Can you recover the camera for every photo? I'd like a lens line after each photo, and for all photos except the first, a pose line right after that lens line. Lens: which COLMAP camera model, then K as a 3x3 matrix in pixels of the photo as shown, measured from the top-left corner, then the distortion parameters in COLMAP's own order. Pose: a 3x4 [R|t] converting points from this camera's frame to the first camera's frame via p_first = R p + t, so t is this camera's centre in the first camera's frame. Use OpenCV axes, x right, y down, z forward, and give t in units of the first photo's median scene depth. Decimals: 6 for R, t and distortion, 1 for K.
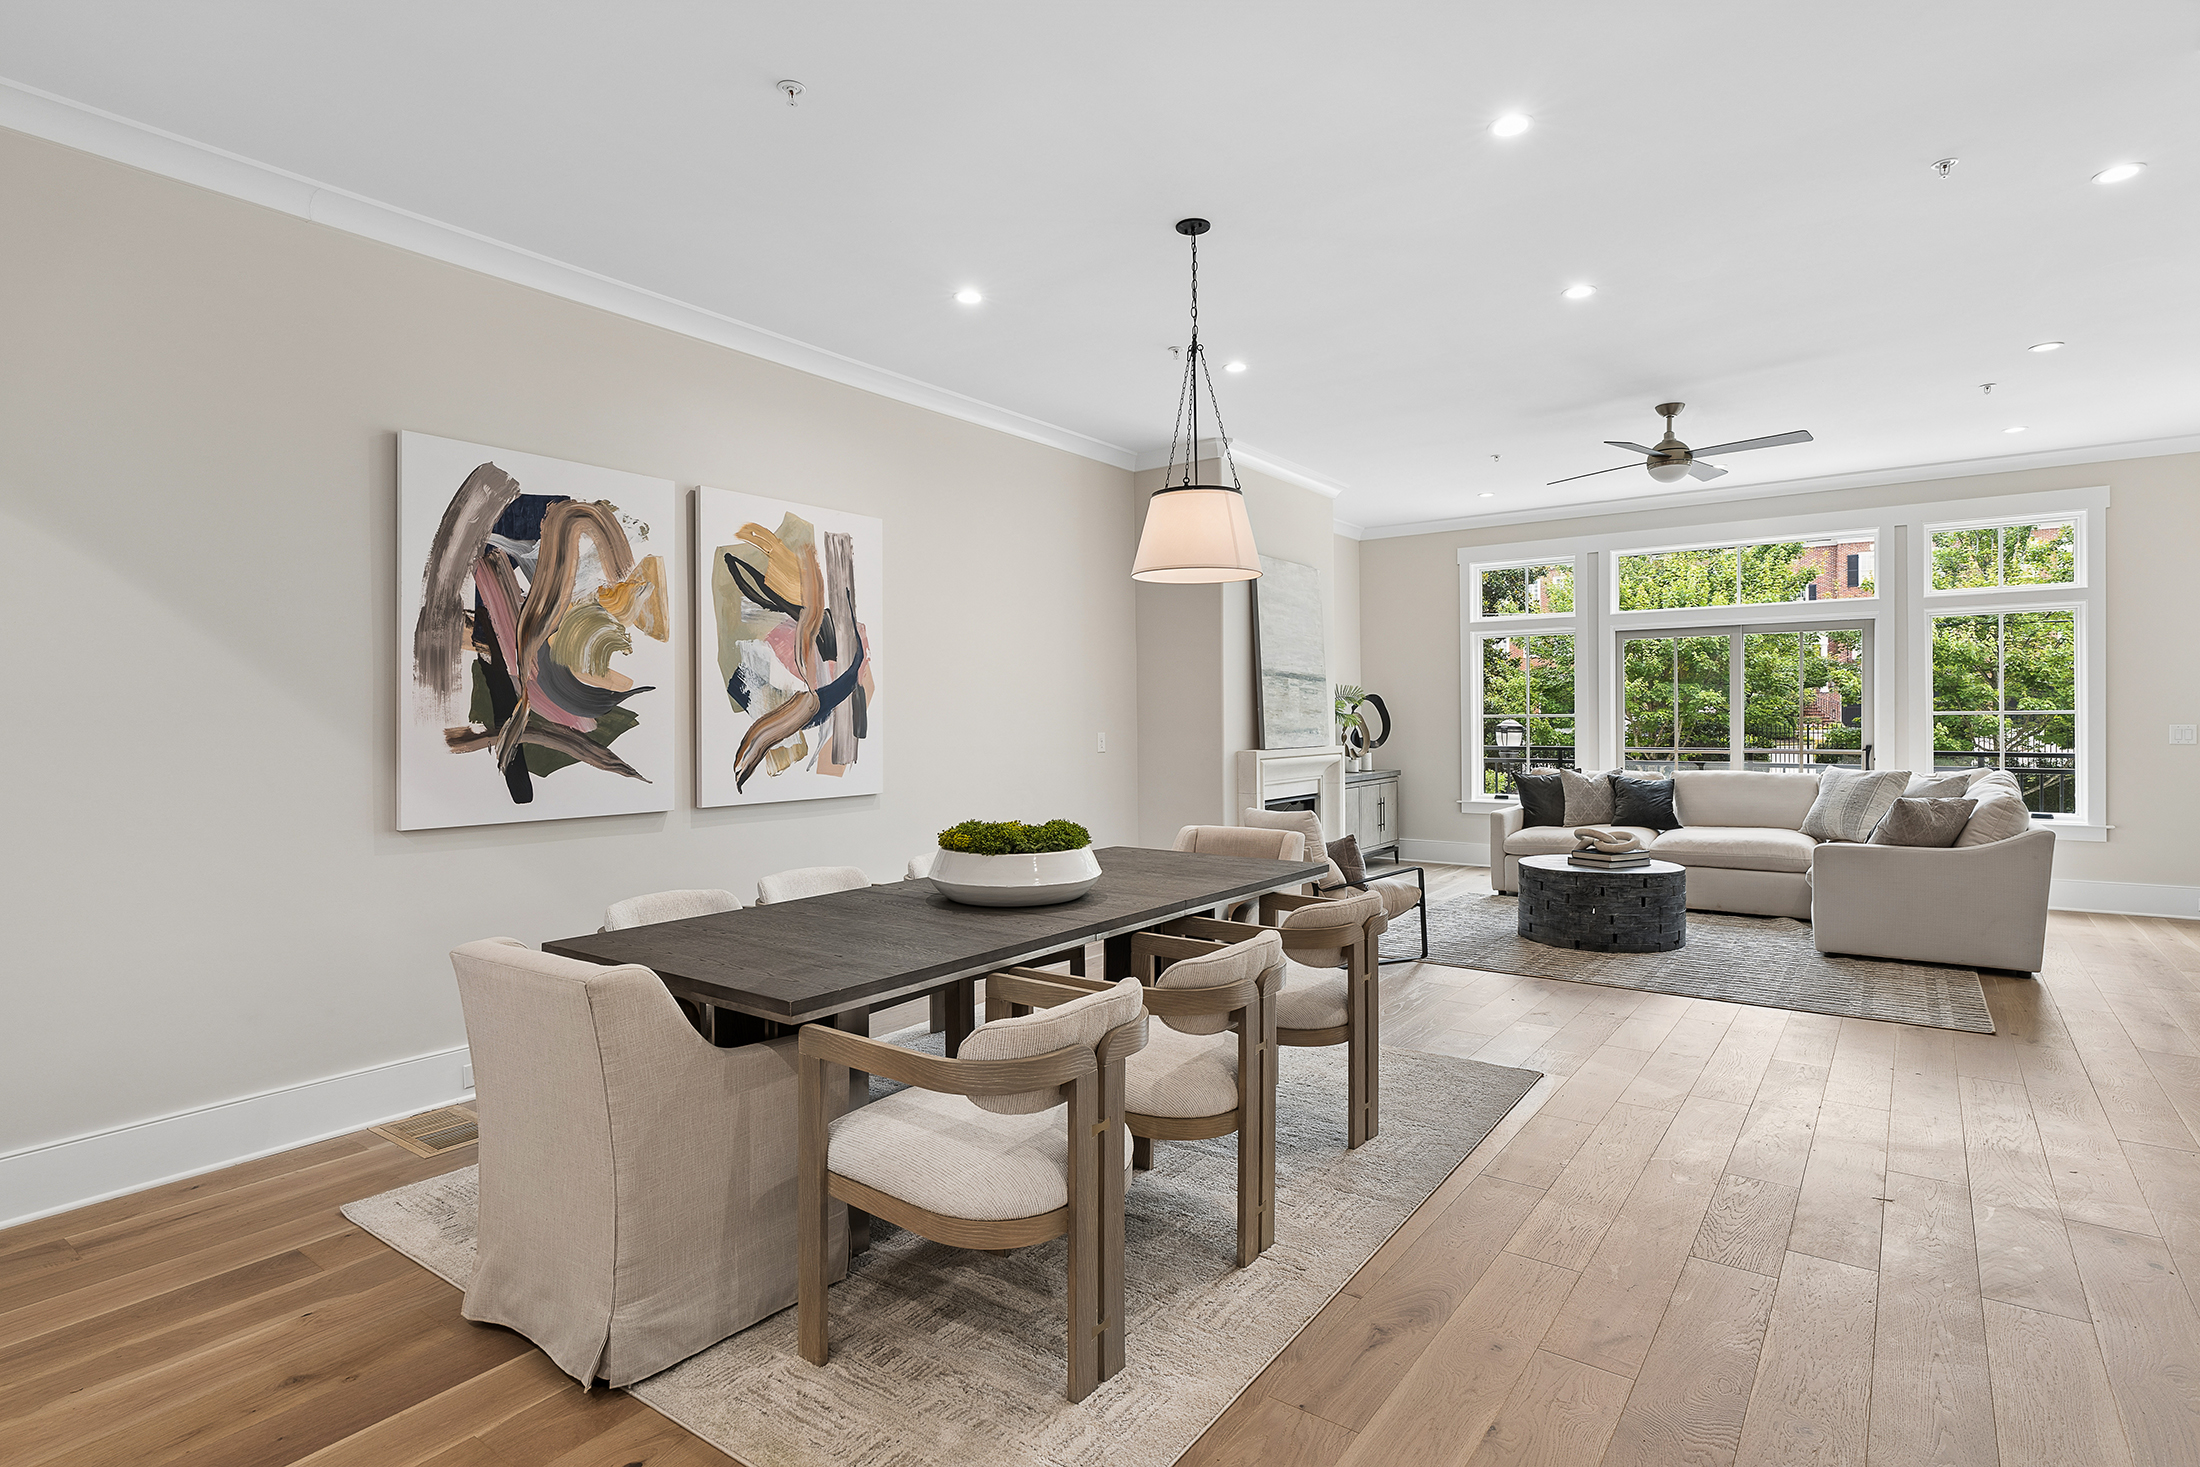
lens RADIAL K [[1107.2, 0, 1082.9], [0, 1107.2, 718.5], [0, 0, 1]] dist [-0.002442, 0.001501]
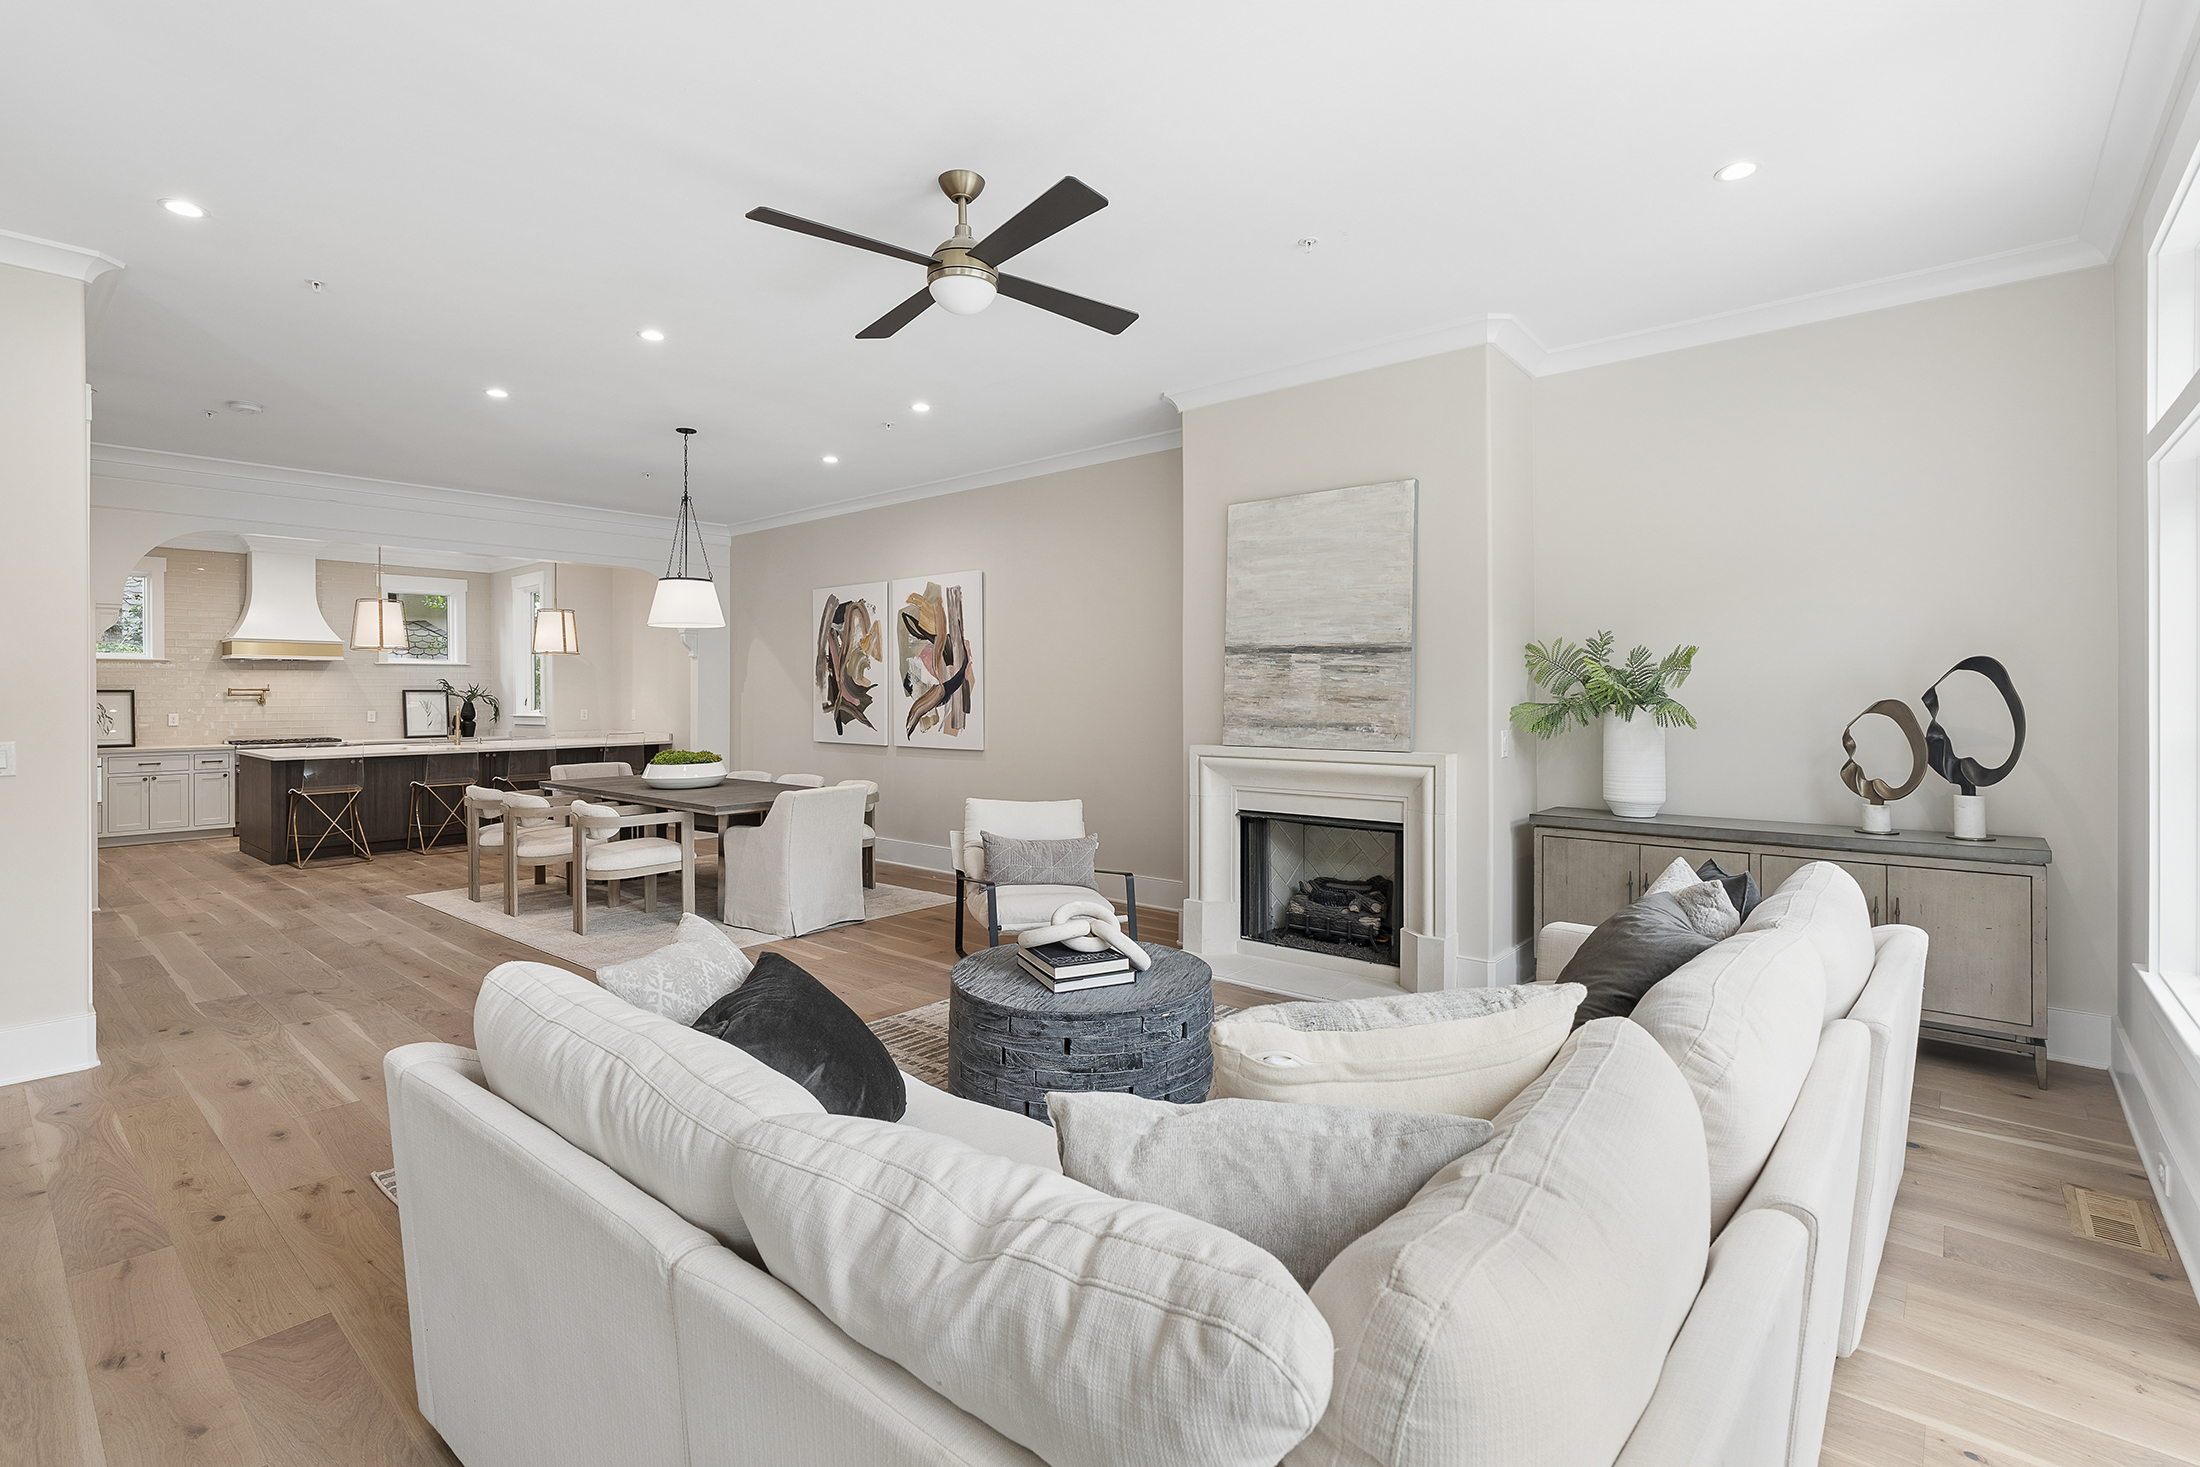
lens RADIAL K [[995.8, 0, 1094.1], [0, 995.8, 692.2], [0, 0, 1]] dist [-0.008694, 0.003194]
pose [[-0.061335, 0.008644, -0.998080, 1.272337], [0.003417, 0.999958, 0.008450, -0.024814], [0.998111, -0.002893, -0.061362, 1.340167]]
